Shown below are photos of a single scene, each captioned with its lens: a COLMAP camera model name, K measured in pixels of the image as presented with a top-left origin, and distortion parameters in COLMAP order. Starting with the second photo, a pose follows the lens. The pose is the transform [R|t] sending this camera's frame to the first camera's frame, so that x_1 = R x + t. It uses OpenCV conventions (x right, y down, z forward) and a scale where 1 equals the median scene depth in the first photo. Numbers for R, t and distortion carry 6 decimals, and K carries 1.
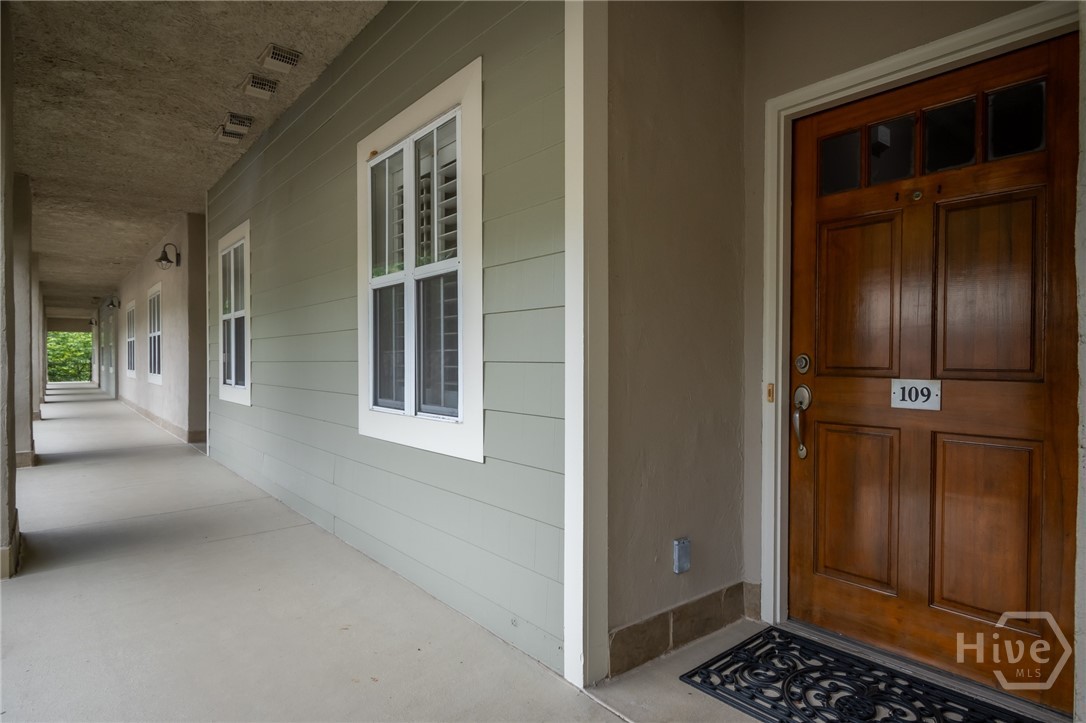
lens RADIAL K [[590.0, 0, 528.7], [0, 590.0, 363.6], [0, 0, 1]] dist [-0.002209, -0.000454]
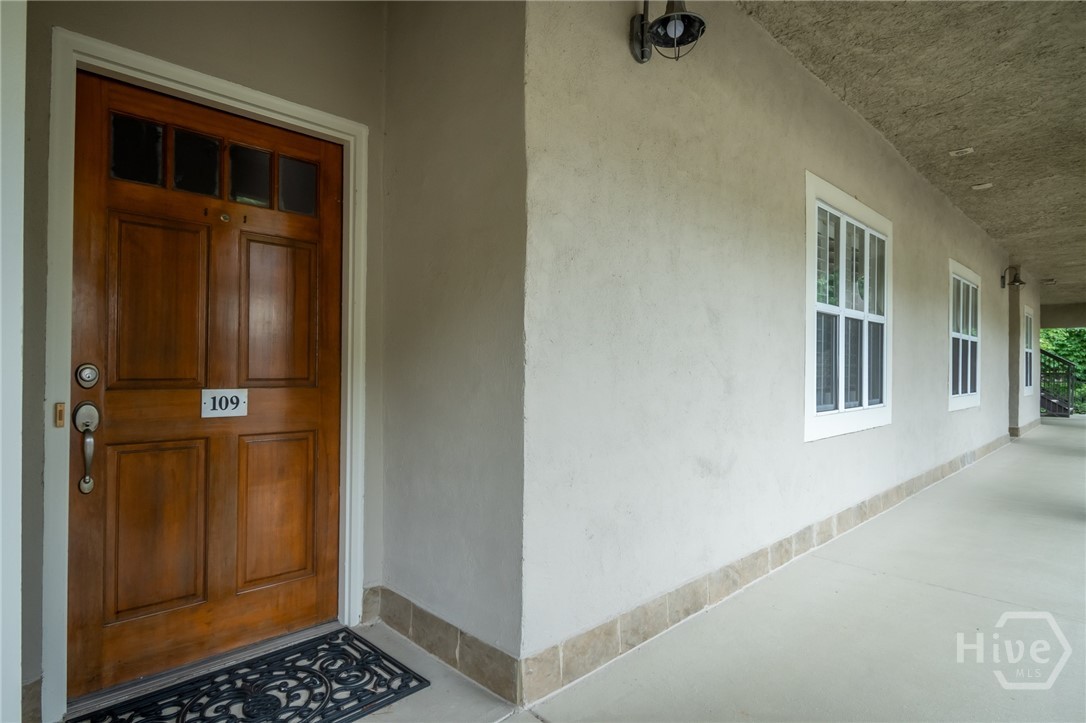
lens RADIAL K [[590.0, 0, 526.8], [0, 590.0, 370.3], [0, 0, 1]] dist [-0.002209, -0.000454]
pose [[-0.080603, 0.000254, 0.996746, -0.454601], [0.008449, 0.999964, 0.000429, -0.002965], [-0.996710, 0.008456, -0.080602, 0.539256]]
